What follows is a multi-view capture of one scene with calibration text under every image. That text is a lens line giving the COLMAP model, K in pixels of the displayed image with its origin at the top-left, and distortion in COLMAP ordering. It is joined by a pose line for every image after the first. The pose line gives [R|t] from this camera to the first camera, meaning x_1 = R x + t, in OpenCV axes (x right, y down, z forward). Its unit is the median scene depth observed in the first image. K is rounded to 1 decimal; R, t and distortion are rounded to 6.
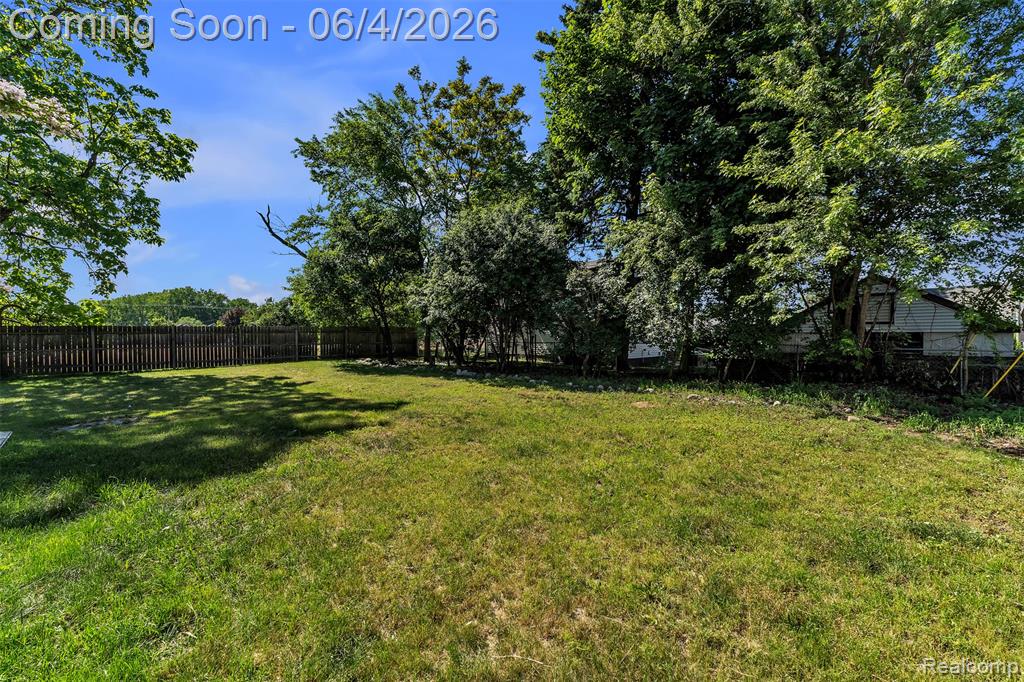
lens RADIAL K [[440.3, 0, 515.5], [0, 440.3, 340.0], [0, 0, 1]] dist [0.003815, -0.000994]
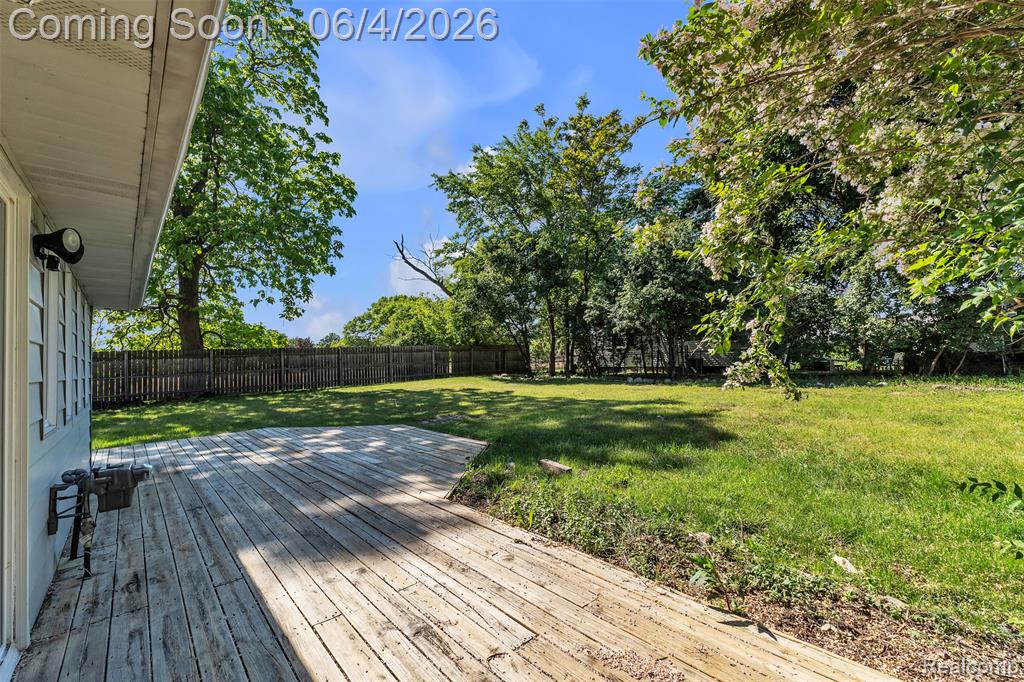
lens RADIAL K [[440.3, 0, 508.5], [0, 440.3, 343.0], [0, 0, 1]] dist [0.003815, -0.000994]
pose [[0.998745, -0.026673, -0.042381, -0.286947], [0.024555, 0.998460, -0.049752, 0.022638], [0.043642, 0.048649, 0.997862, -0.063930]]
